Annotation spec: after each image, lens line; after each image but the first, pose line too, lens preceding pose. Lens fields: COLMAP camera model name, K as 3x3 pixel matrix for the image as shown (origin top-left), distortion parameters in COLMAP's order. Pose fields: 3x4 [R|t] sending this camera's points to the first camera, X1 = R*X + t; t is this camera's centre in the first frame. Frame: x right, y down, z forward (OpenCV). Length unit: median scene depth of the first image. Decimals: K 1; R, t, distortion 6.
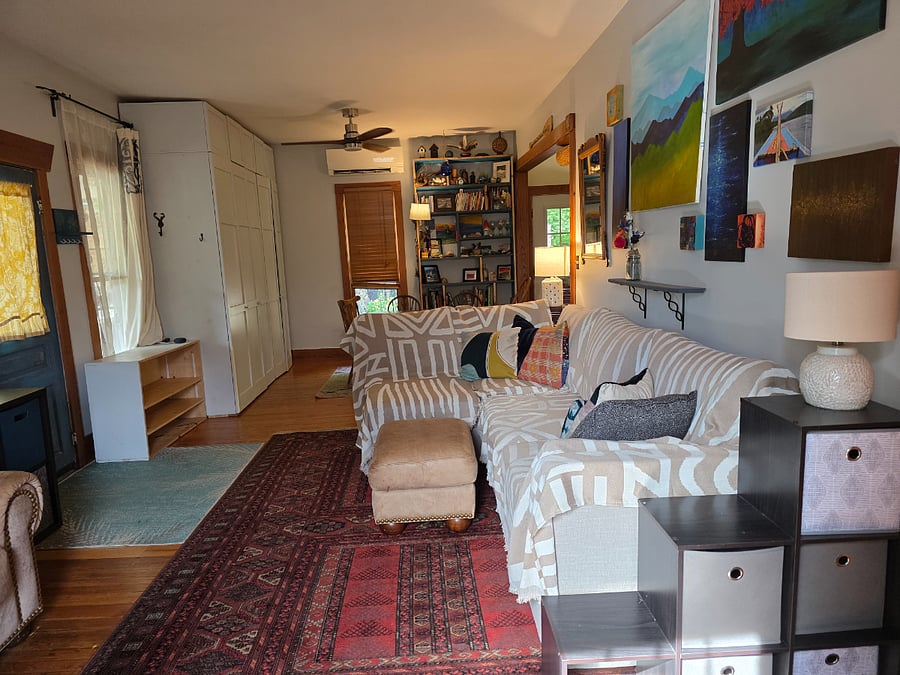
lens RADIAL K [[601.9, 0, 449.4], [0, 601.9, 346.5], [0, 0, 1]] dist [0.067182, -0.057531]
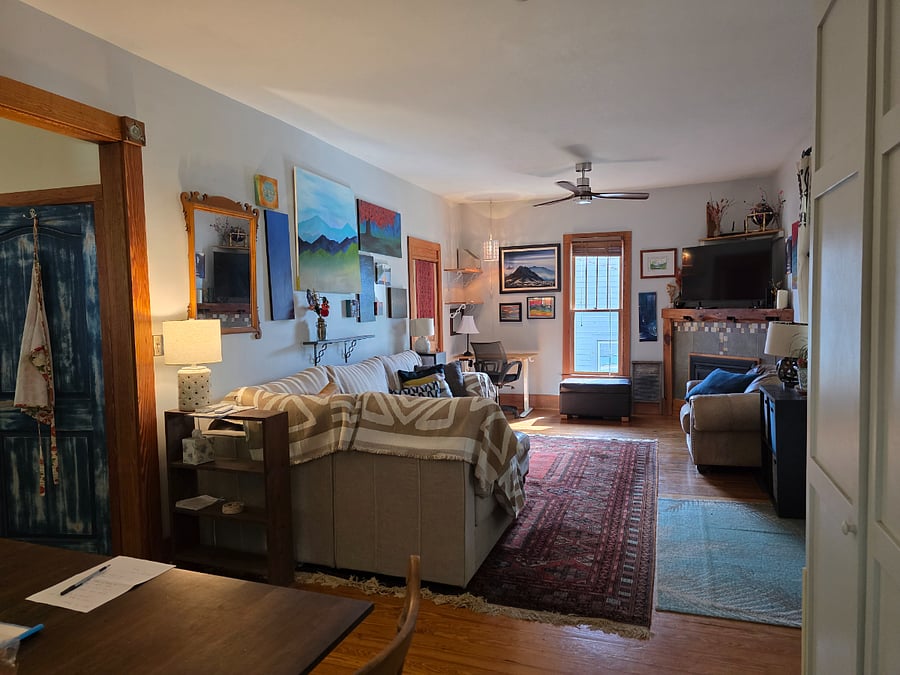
lens RADIAL K [[599.7, 0, 450.7], [0, 599.7, 341.0], [0, 0, 1]] dist [0.063294, -0.061194]
pose [[-0.922480, 0.040509, 0.383913, -0.472659], [0.121198, 0.974588, 0.188384, -0.319123], [-0.366526, 0.220310, -0.903948, 2.060629]]
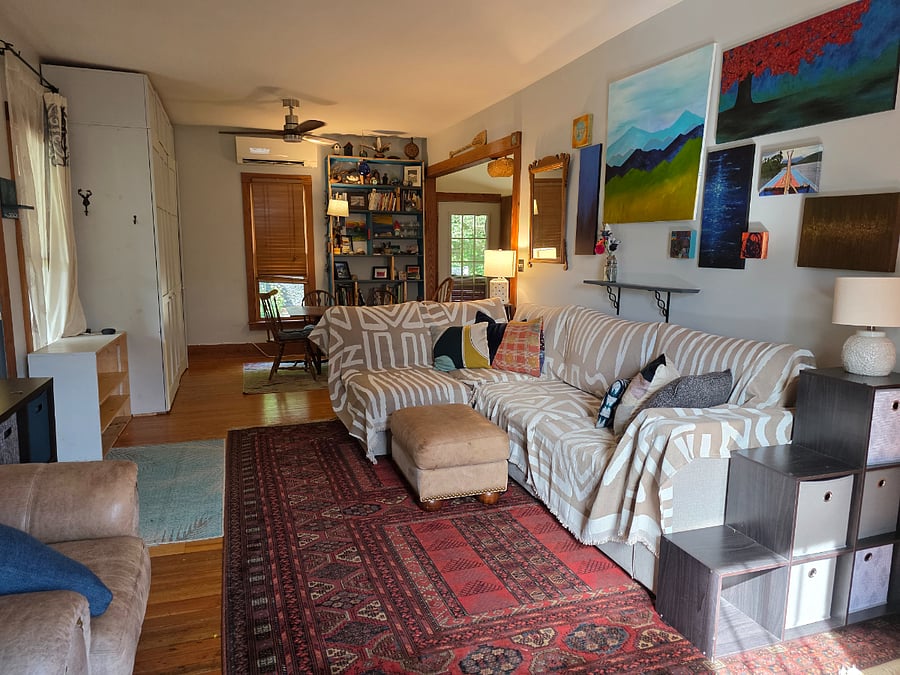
lens RADIAL K [[599.7, 0, 450.7], [0, 599.7, 341.0], [0, 0, 1]] dist [0.063294, -0.061194]
pose [[0.956367, 0.007736, 0.292066, -0.321399], [-0.004098, 0.999906, -0.013064, 0.020800], [-0.292139, 0.011297, 0.956309, -0.023086]]
